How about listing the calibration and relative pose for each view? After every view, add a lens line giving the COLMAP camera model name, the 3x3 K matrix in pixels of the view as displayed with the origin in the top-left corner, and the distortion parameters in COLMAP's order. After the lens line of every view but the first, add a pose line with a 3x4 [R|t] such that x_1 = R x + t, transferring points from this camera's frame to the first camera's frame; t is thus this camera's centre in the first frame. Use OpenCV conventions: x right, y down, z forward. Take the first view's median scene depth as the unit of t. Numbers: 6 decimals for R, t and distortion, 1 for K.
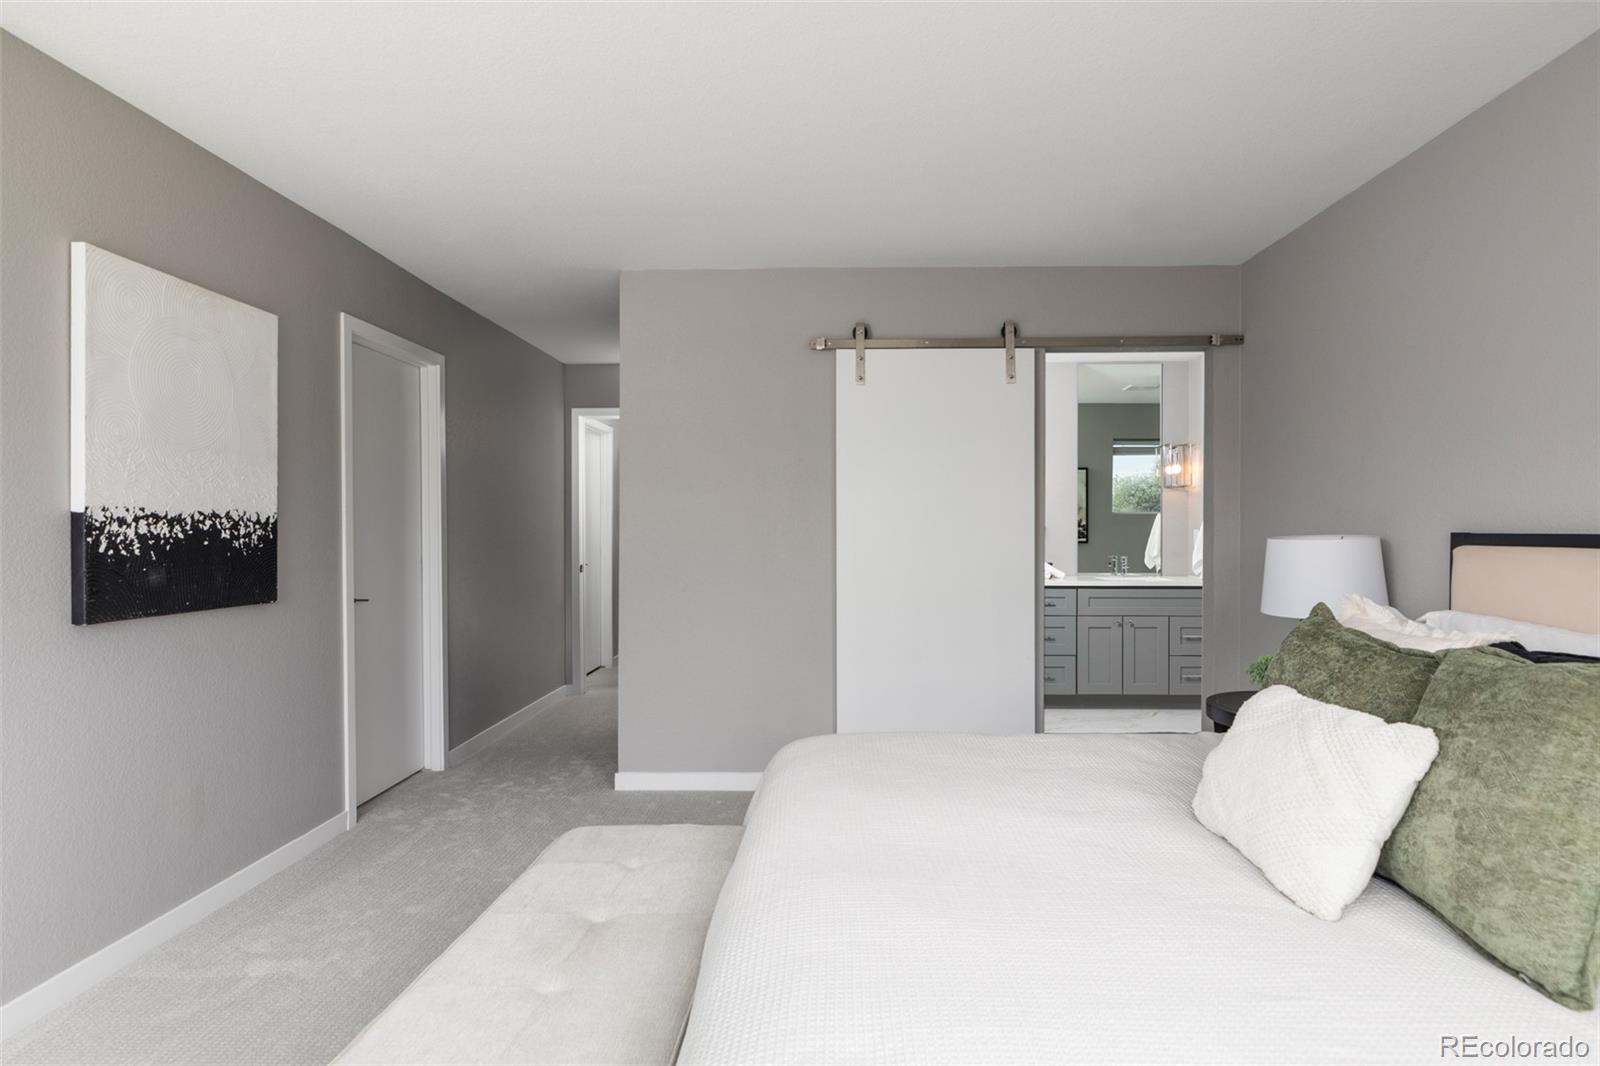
lens RADIAL K [[872.5, 0, 814.3], [0, 872.5, 538.7], [0, 0, 1]] dist [0.007365, 0.000622]
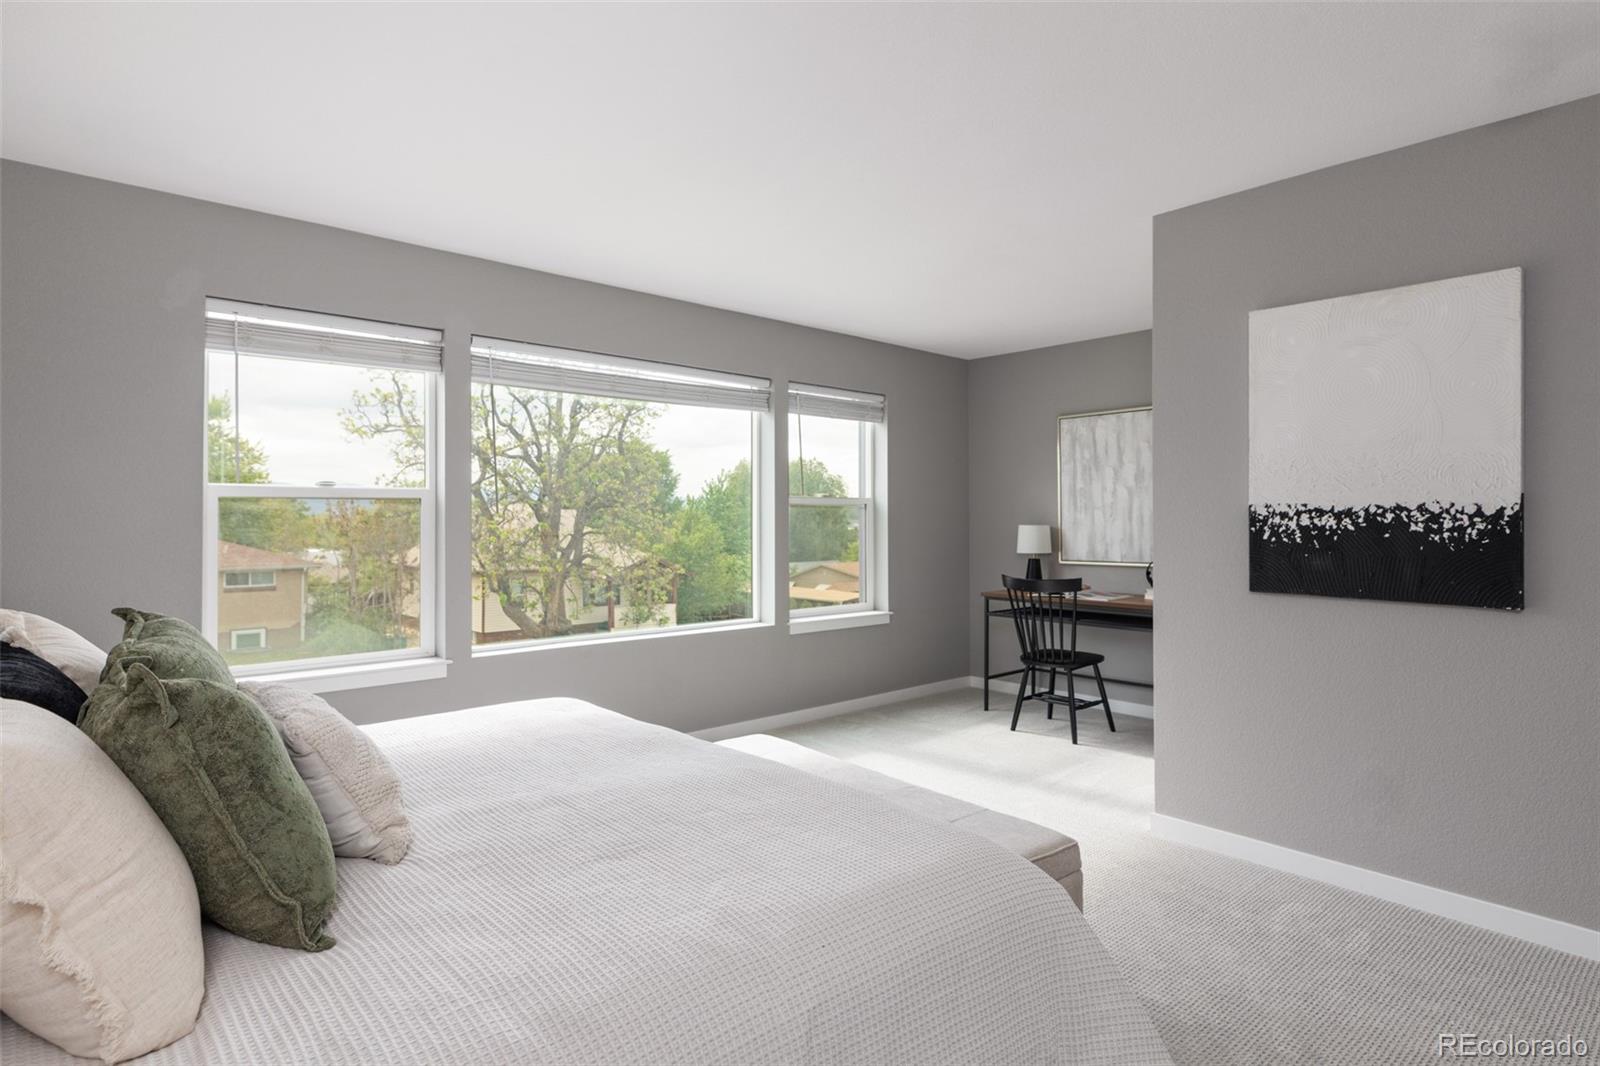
lens RADIAL K [[872.5, 0, 801.2], [0, 872.5, 524.1], [0, 0, 1]] dist [0.007365, 0.000622]
pose [[-0.729572, 0.000187, -0.683904, 0.528235], [-0.012604, 0.999826, 0.013720, -0.014400], [0.683788, 0.018630, -0.729443, 1.328534]]
